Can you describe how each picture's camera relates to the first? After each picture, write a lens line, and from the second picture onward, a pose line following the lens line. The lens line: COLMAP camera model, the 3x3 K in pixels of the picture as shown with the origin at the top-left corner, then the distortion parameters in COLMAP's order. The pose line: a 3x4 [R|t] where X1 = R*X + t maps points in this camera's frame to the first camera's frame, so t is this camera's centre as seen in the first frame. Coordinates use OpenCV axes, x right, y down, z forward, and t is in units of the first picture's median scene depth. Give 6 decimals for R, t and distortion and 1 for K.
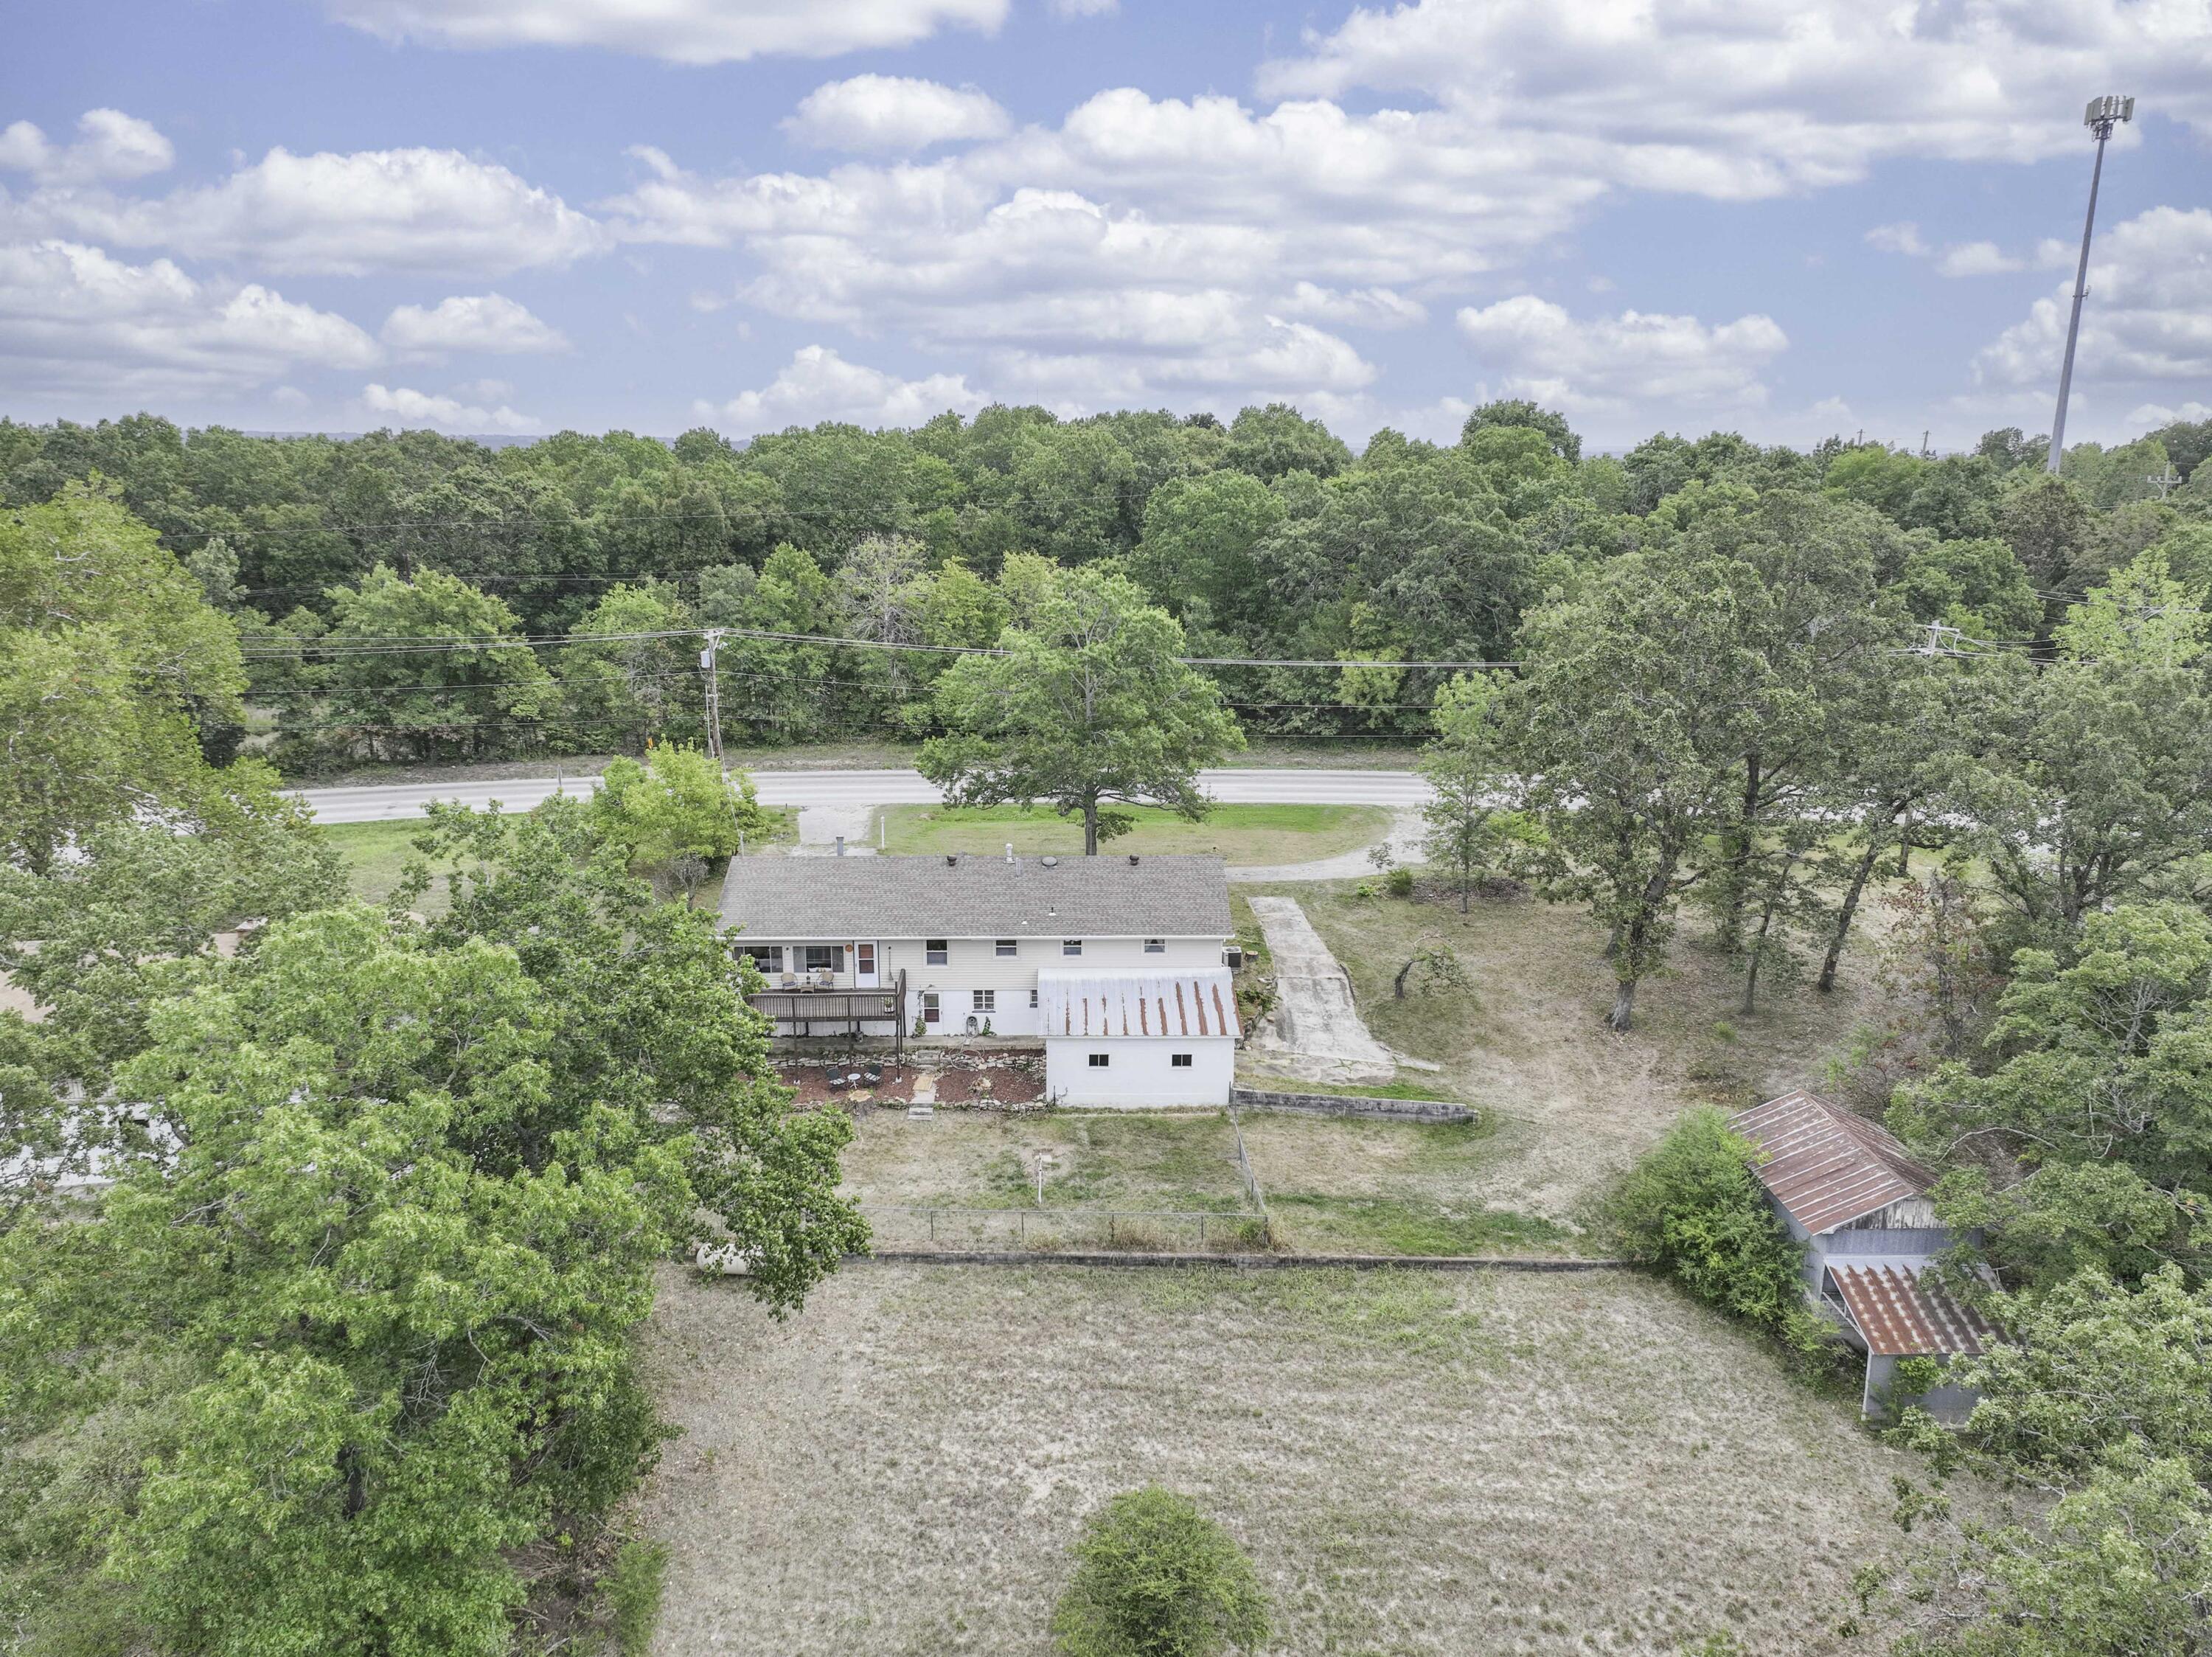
lens RADIAL K [[1594.0, 0, 1110.6], [0, 1594.0, 830.9], [0, 0, 1]] dist [0.005036, 0.005967]
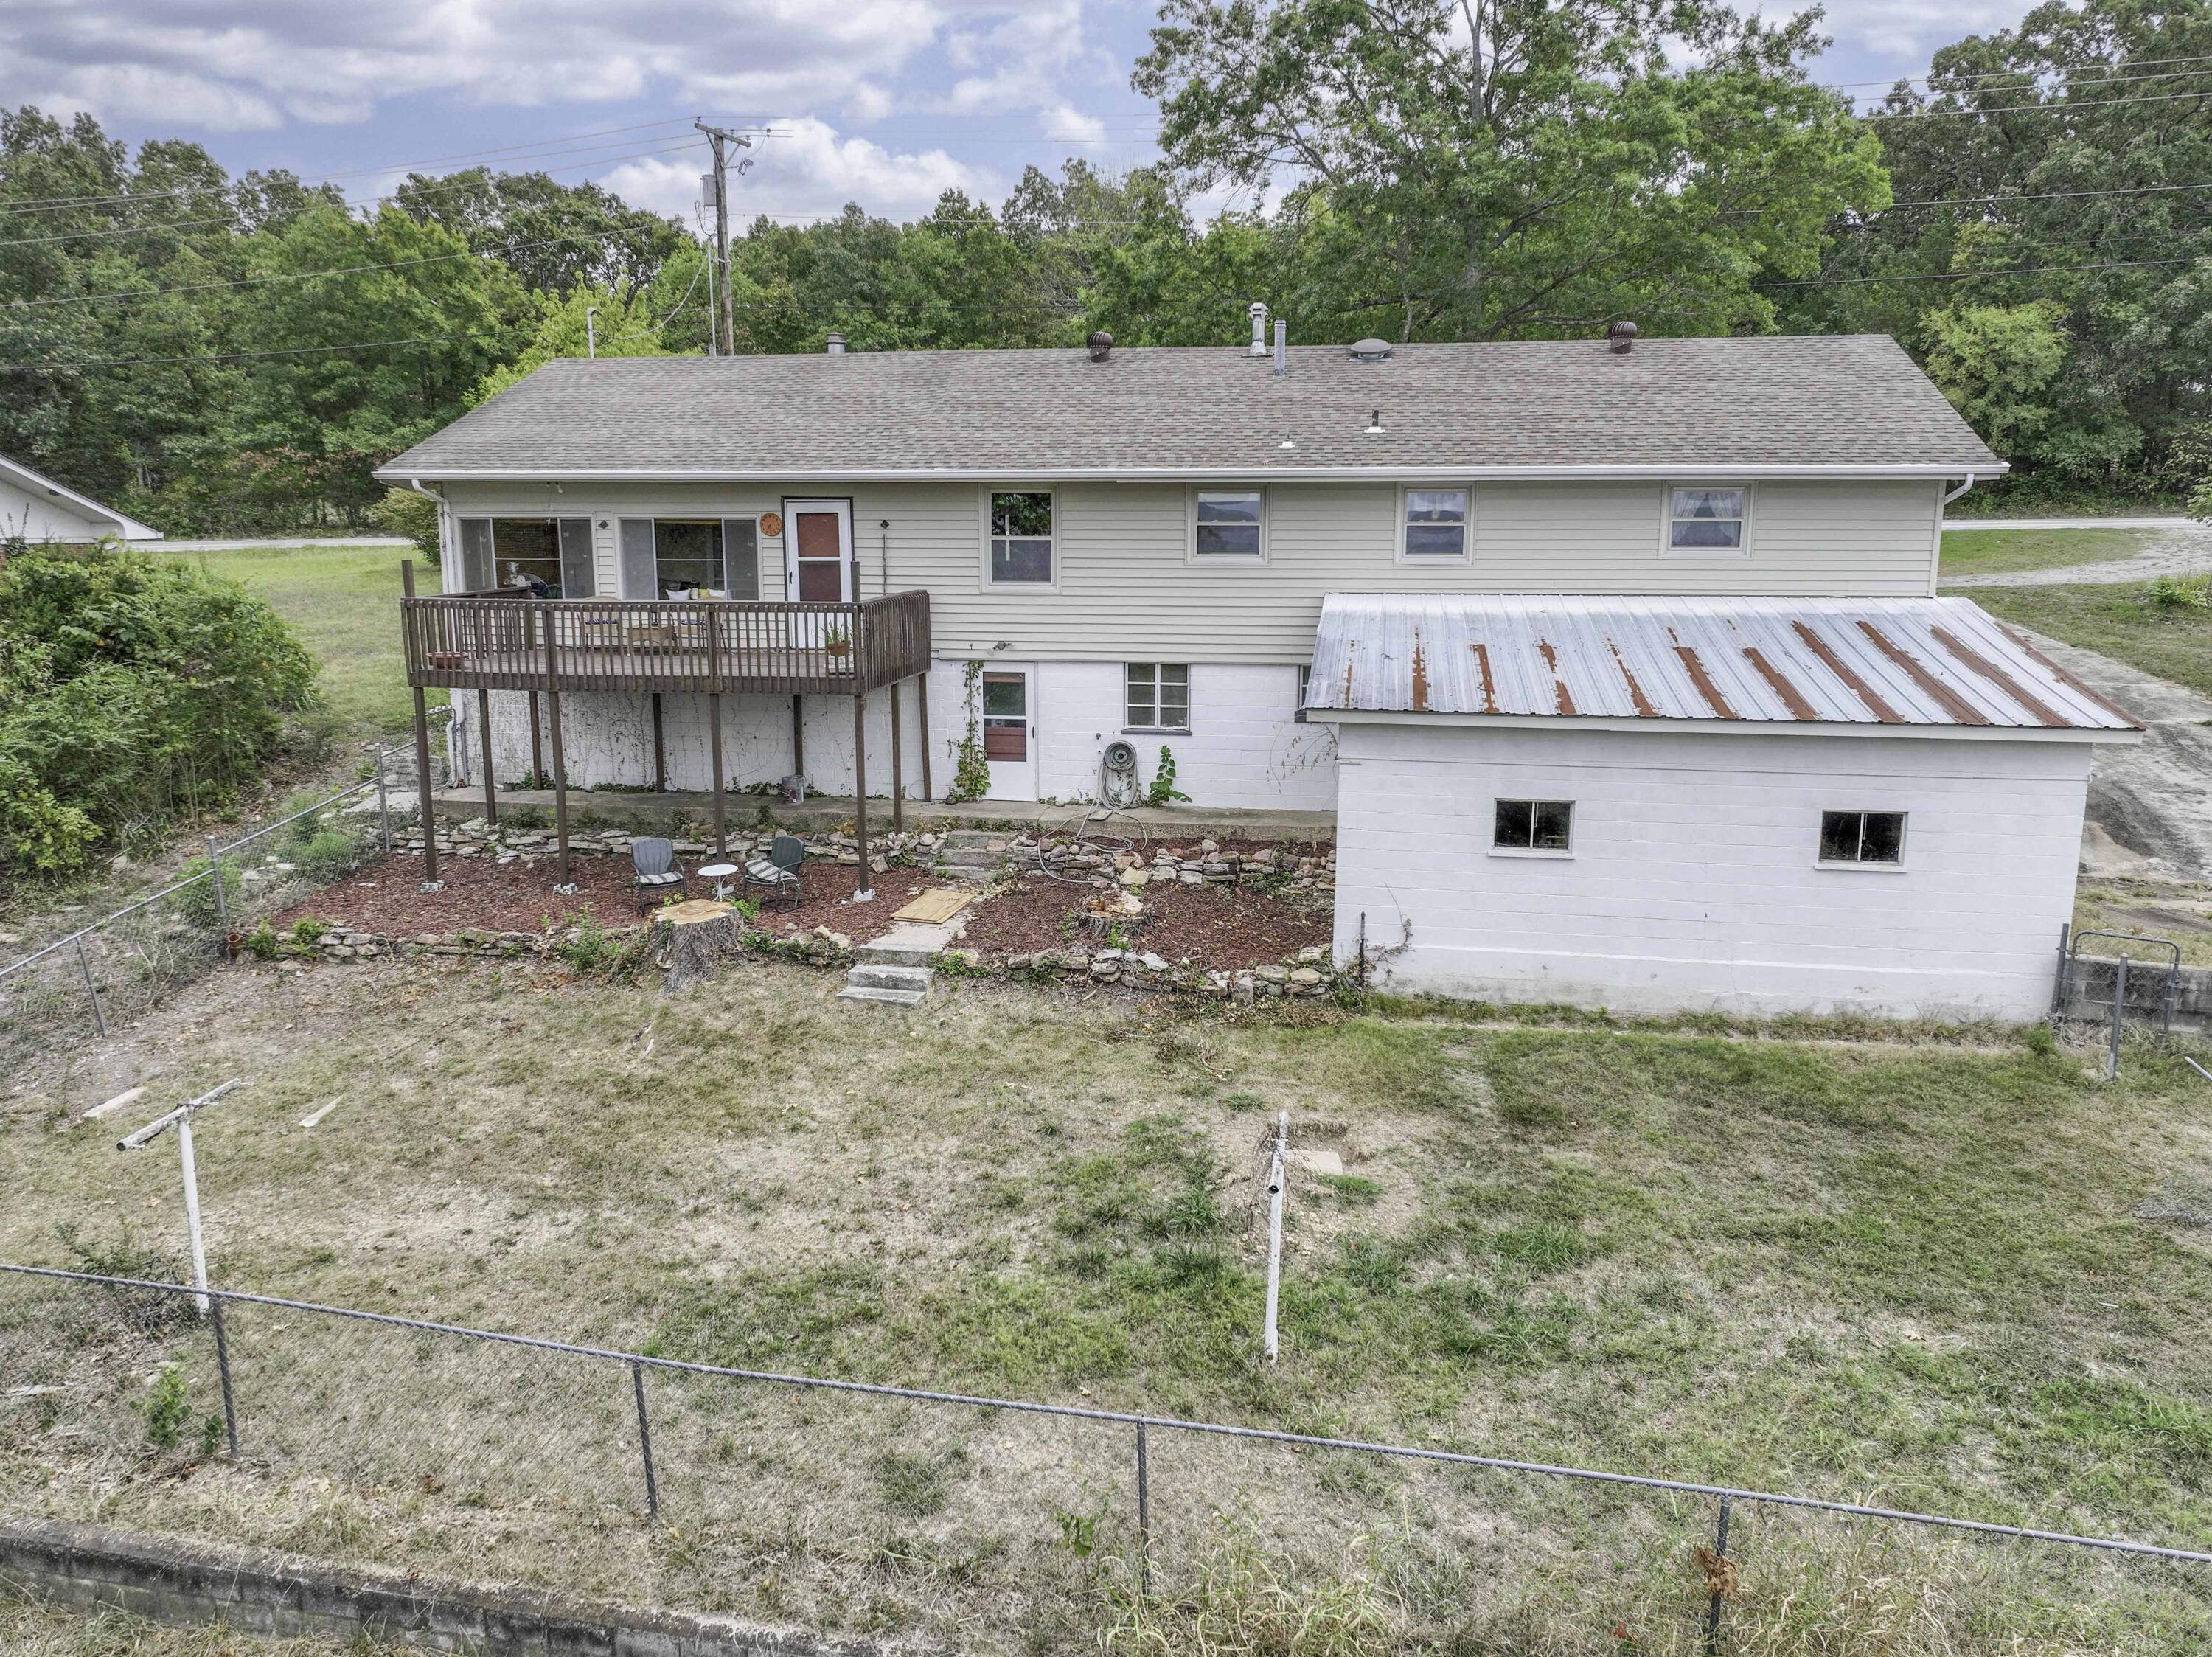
lens RADIAL K [[1593.6, 0, 1116.0], [0, 1593.6, 832.3], [0, 0, 1]] dist [0.006828, 0.008841]
pose [[0.980613, 0.033461, -0.193076, -0.024253], [-0.042780, 0.998102, -0.044297, 0.159061], [0.191227, 0.051698, 0.980183, 0.716142]]
